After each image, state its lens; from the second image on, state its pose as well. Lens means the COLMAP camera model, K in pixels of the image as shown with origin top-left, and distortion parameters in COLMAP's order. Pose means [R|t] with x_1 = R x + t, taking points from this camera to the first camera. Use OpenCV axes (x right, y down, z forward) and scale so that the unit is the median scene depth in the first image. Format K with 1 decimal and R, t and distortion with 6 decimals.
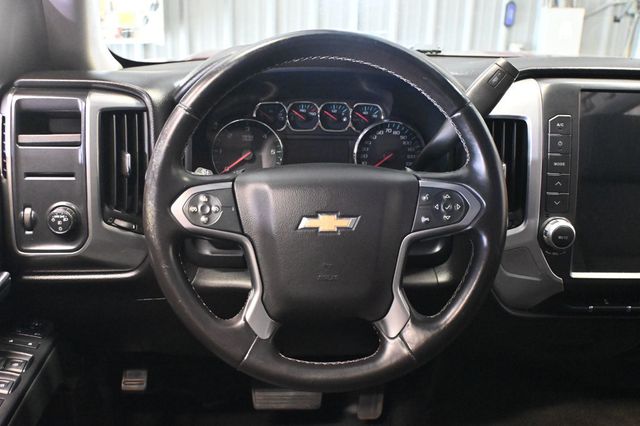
lens RADIAL K [[712.3, 0, 320.0], [0, 712.3, 213.0], [0, 0, 1]] dist [-0.005142, -0.007281]
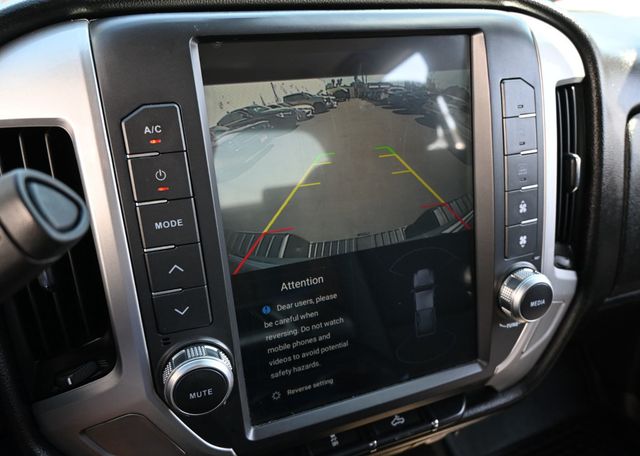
lens RADIAL K [[491.5, 0, 340.8], [0, 491.5, 226.3], [0, 0, 1]] dist [-0.003173, -0.001903]
pose [[0.956262, -0.158967, 0.245544, 0.368063], [0.125902, 0.981384, 0.145032, -0.098453], [-0.264028, -0.107774, 0.958475, 0.706340]]
